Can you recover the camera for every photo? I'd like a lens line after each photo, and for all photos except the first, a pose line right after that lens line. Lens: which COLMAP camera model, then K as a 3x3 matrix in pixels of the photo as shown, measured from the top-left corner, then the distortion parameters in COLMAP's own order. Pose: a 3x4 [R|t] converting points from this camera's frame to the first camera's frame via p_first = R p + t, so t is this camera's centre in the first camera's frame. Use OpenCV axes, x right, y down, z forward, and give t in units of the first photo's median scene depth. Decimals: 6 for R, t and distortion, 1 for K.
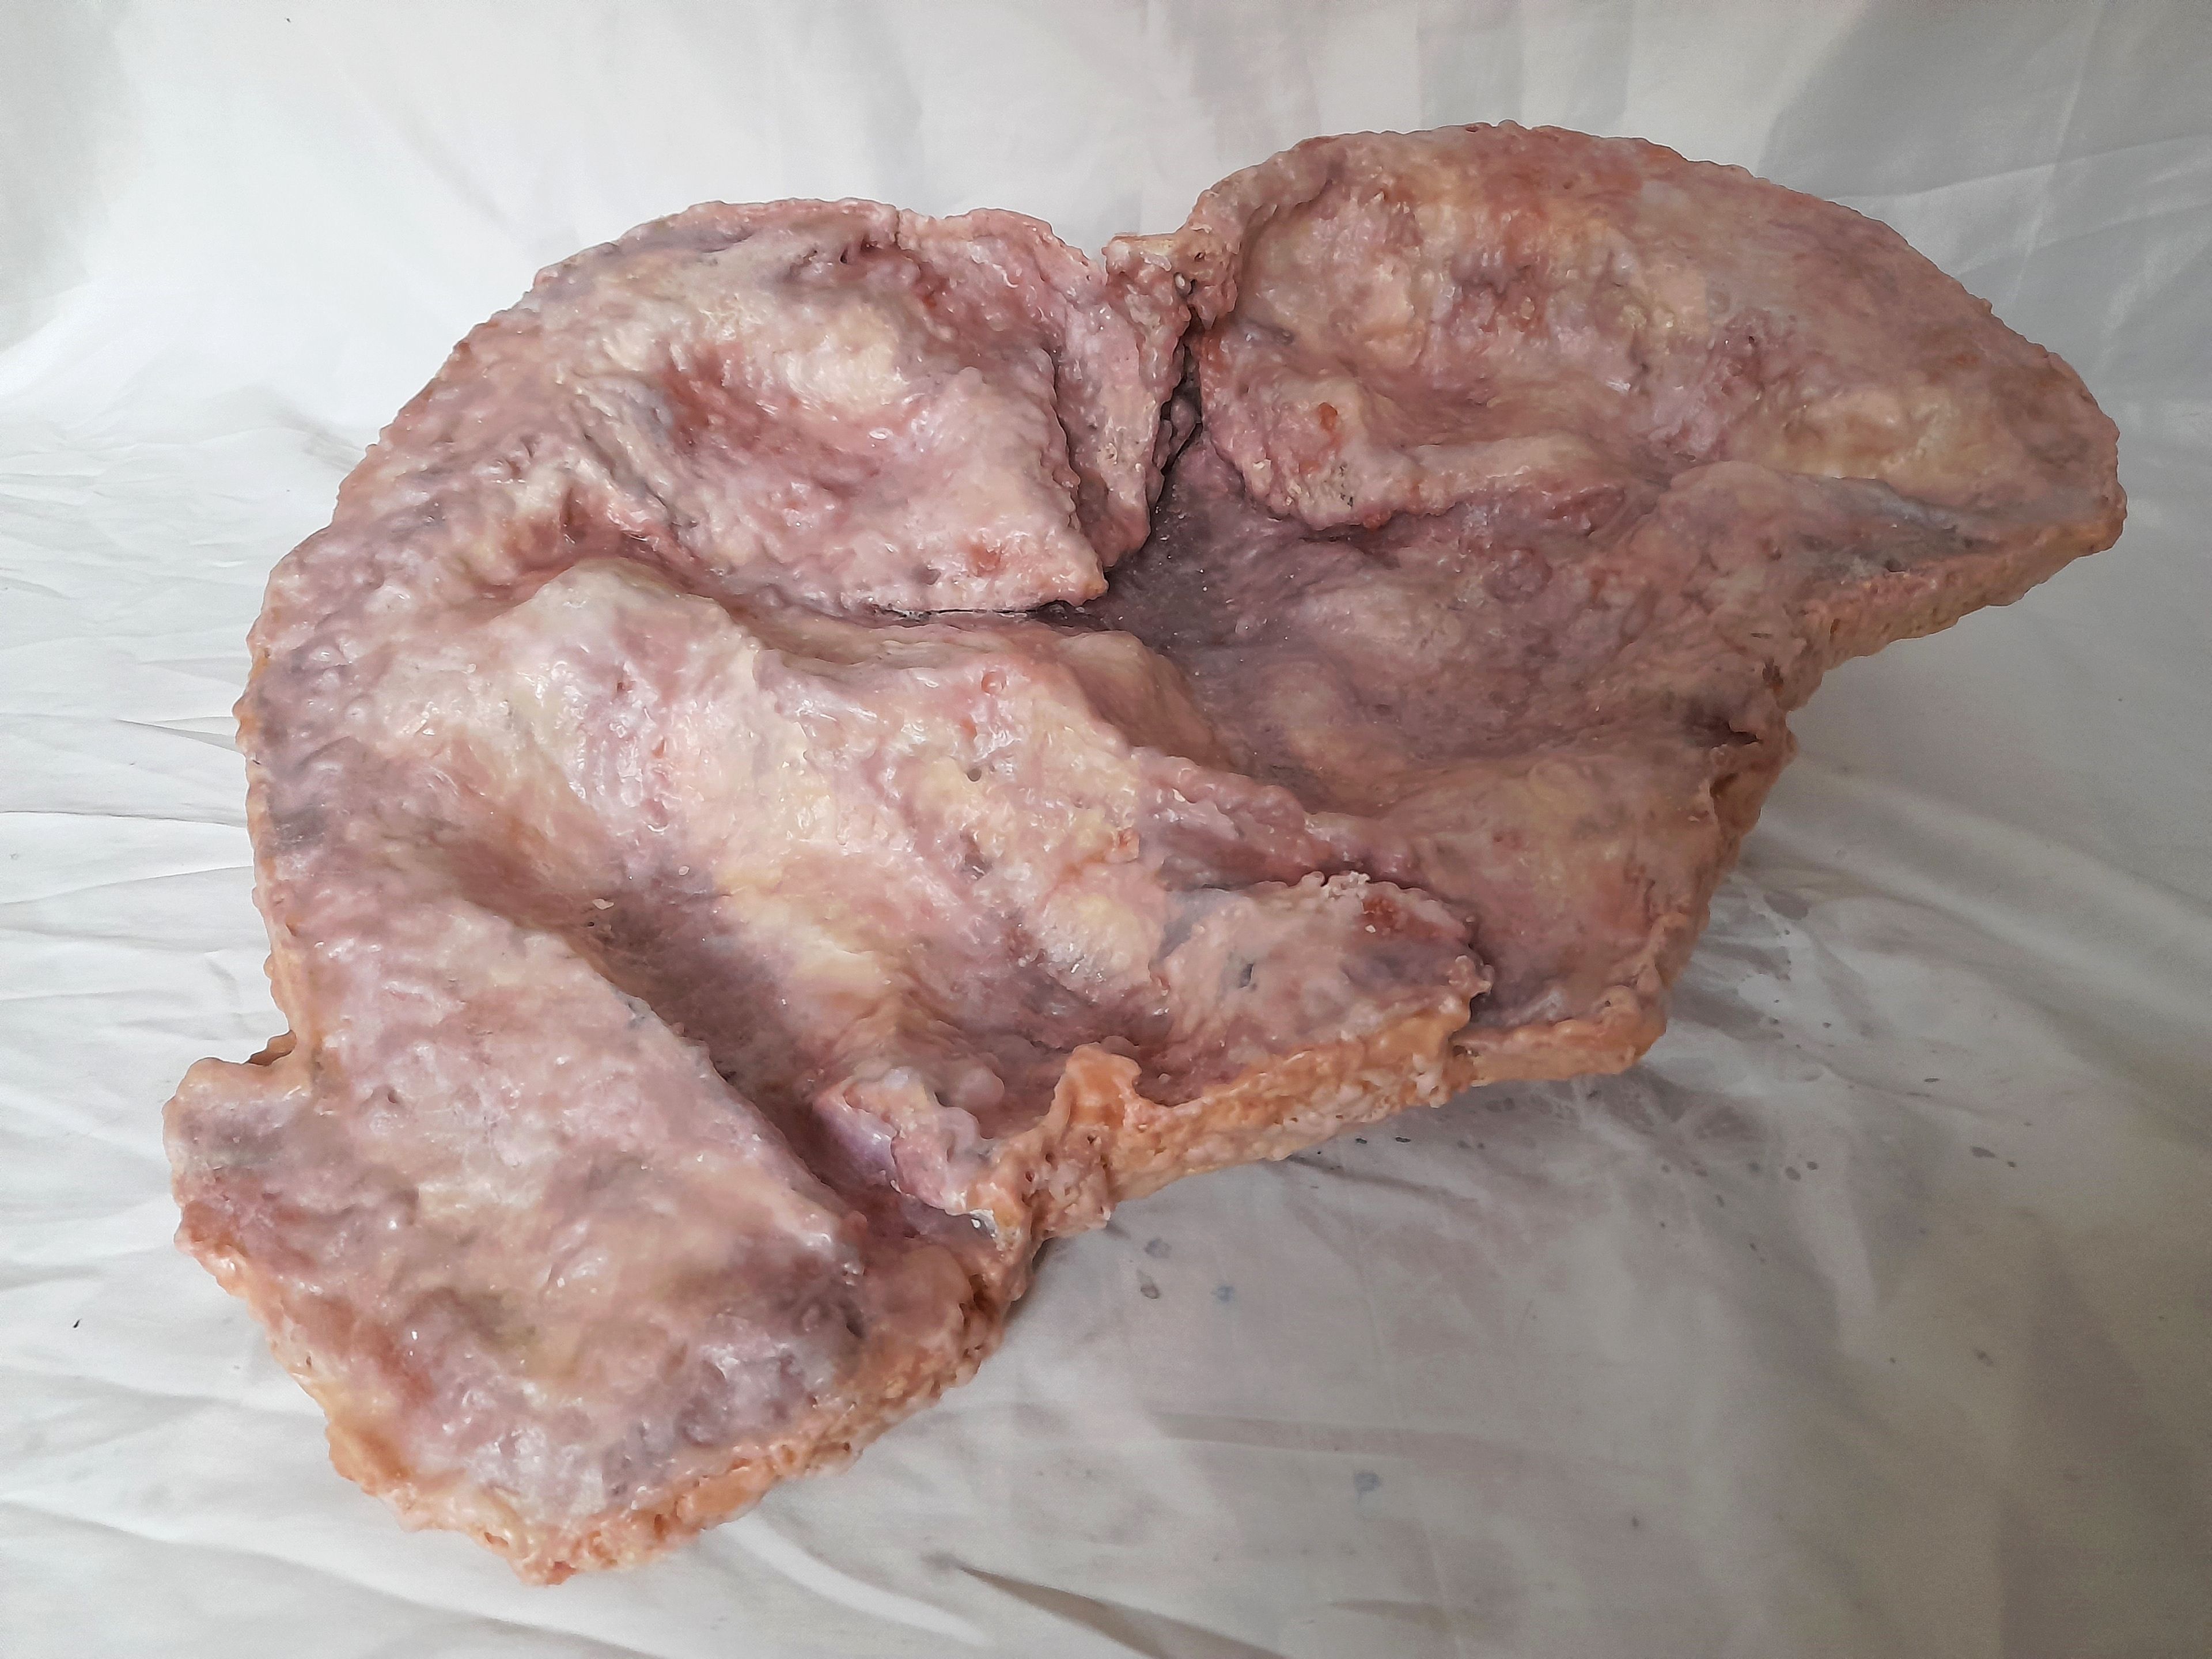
lens RADIAL K [[1643.1, 0, 1095.9], [0, 1643.1, 834.9], [0, 0, 1]] dist [0.049988, -0.032079]
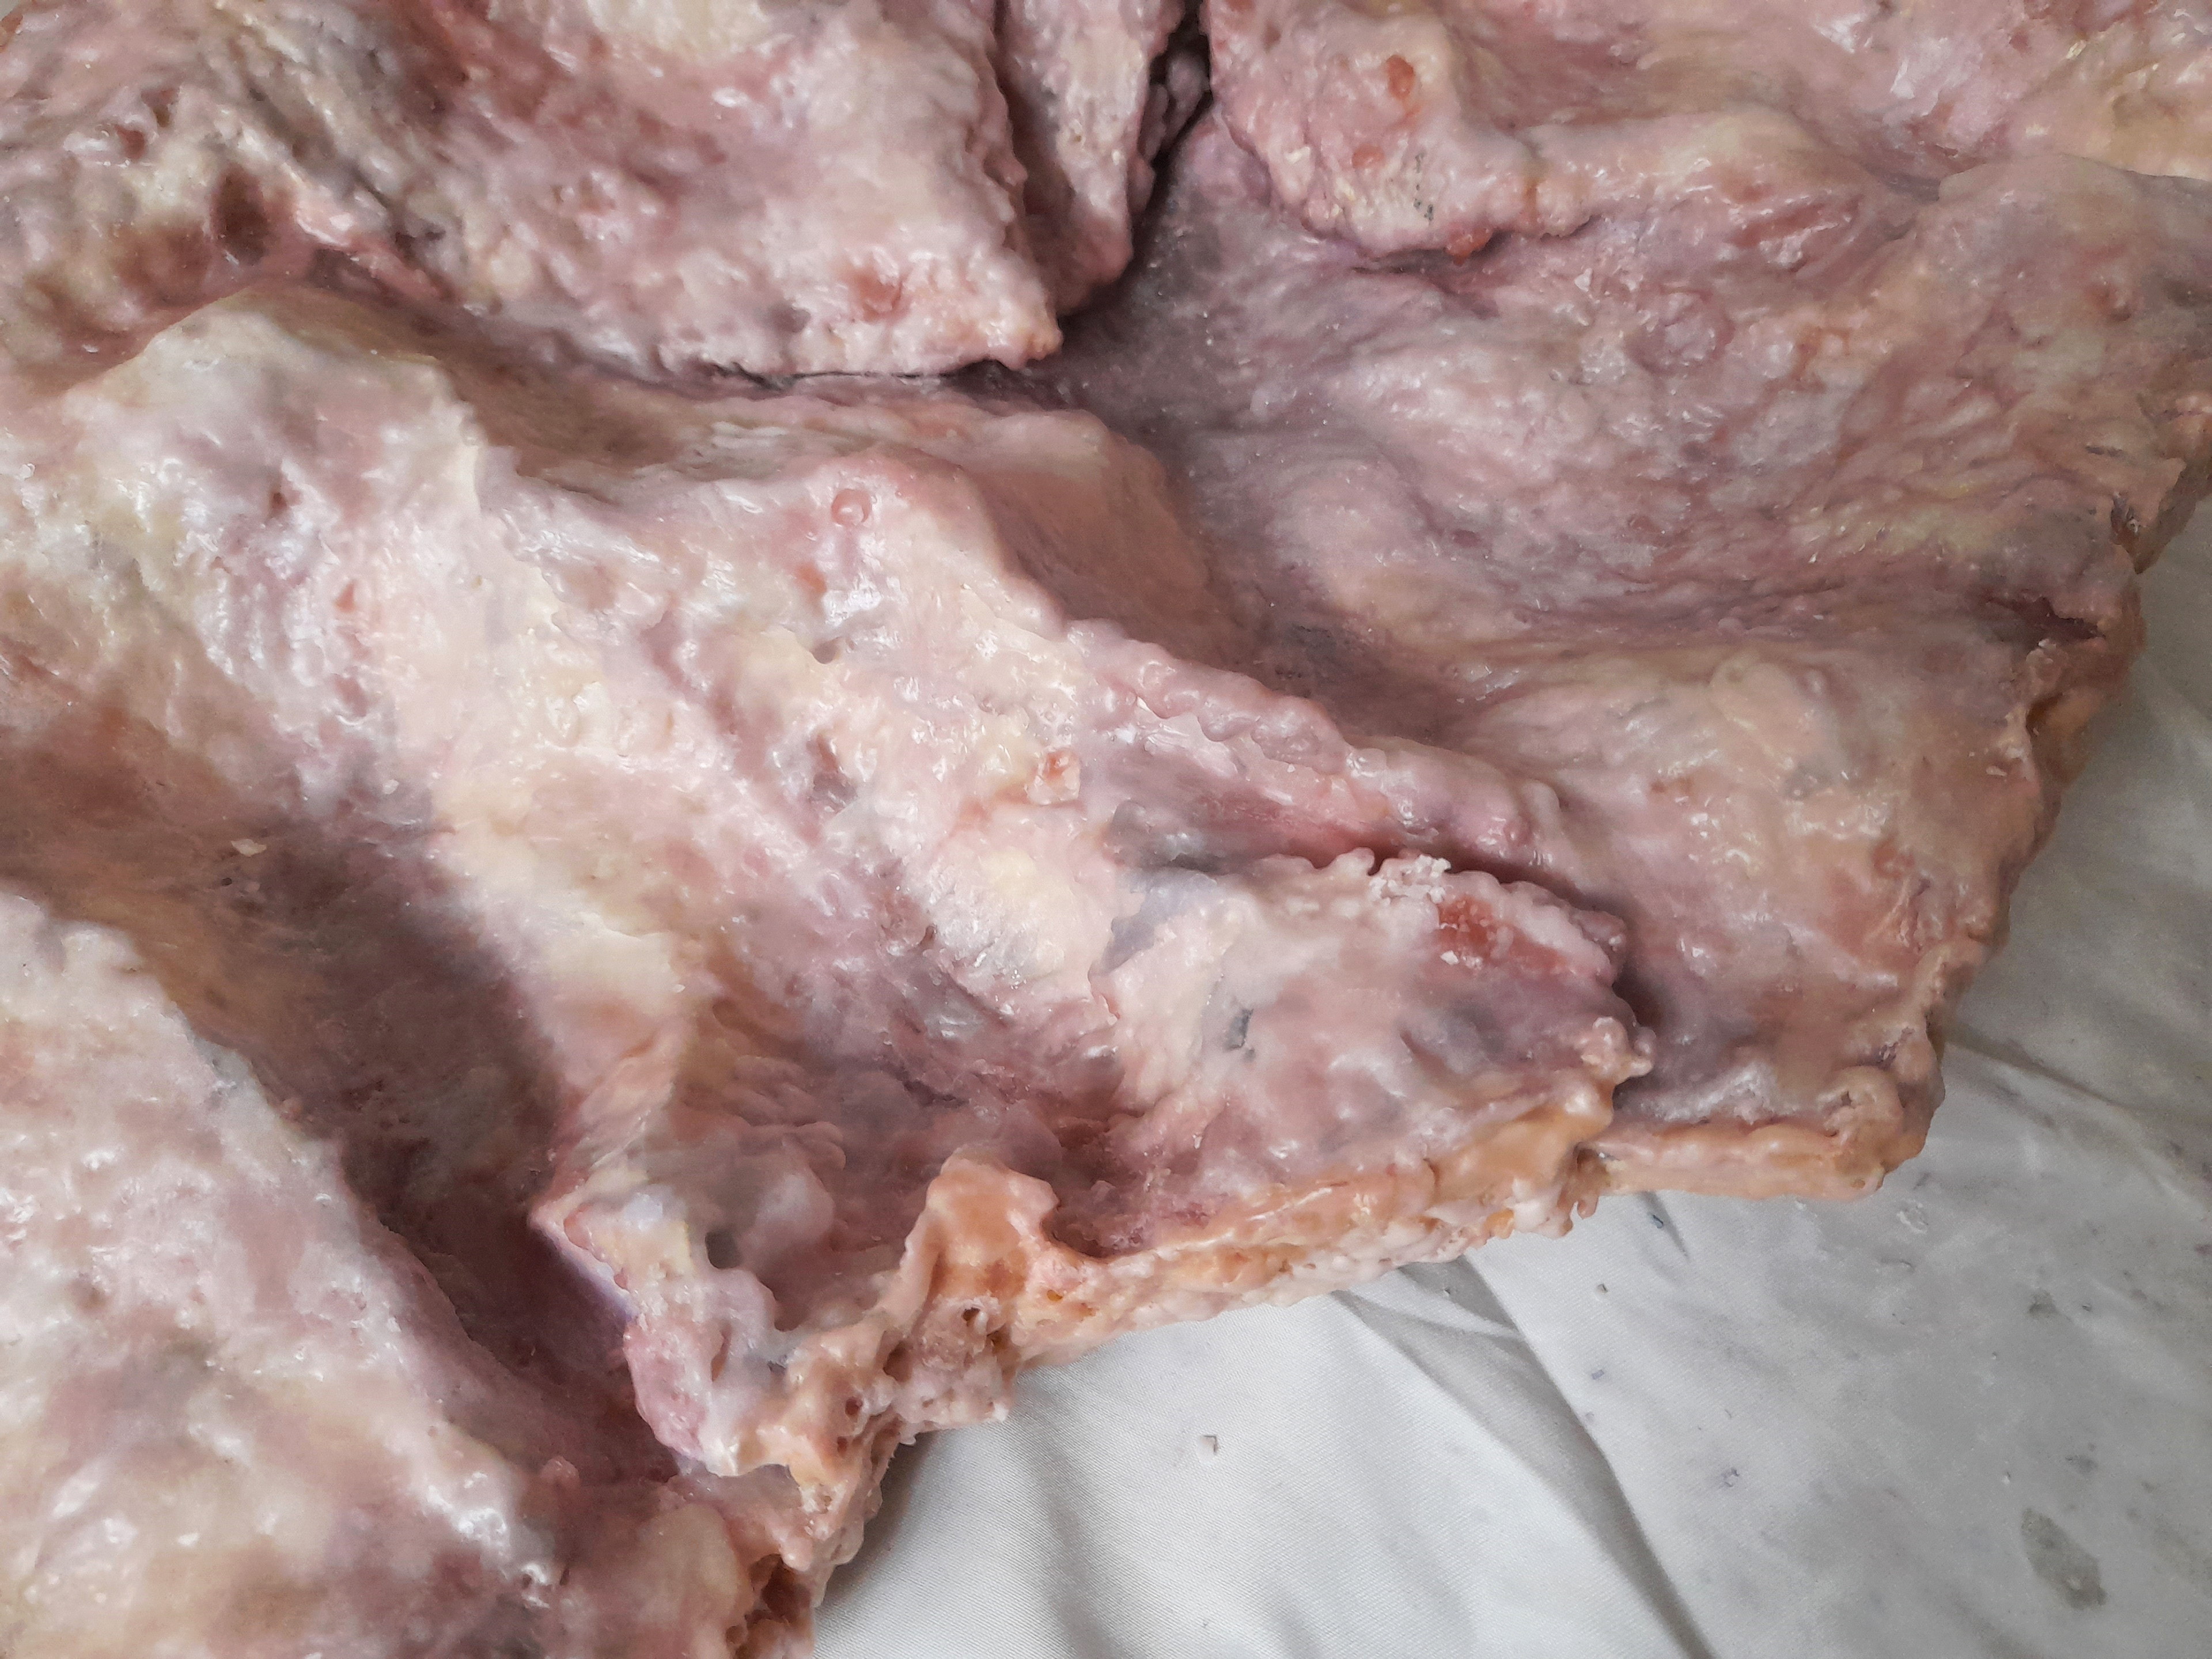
lens RADIAL K [[1646.2, 0, 1104.9], [0, 1646.2, 825.7], [0, 0, 1]] dist [0.008131, -0.010539]
pose [[0.999827, 0.016578, -0.008446, 0.040039], [-0.015075, 0.987885, 0.154454, -0.069648], [0.010904, -0.154300, 0.987964, 0.360763]]
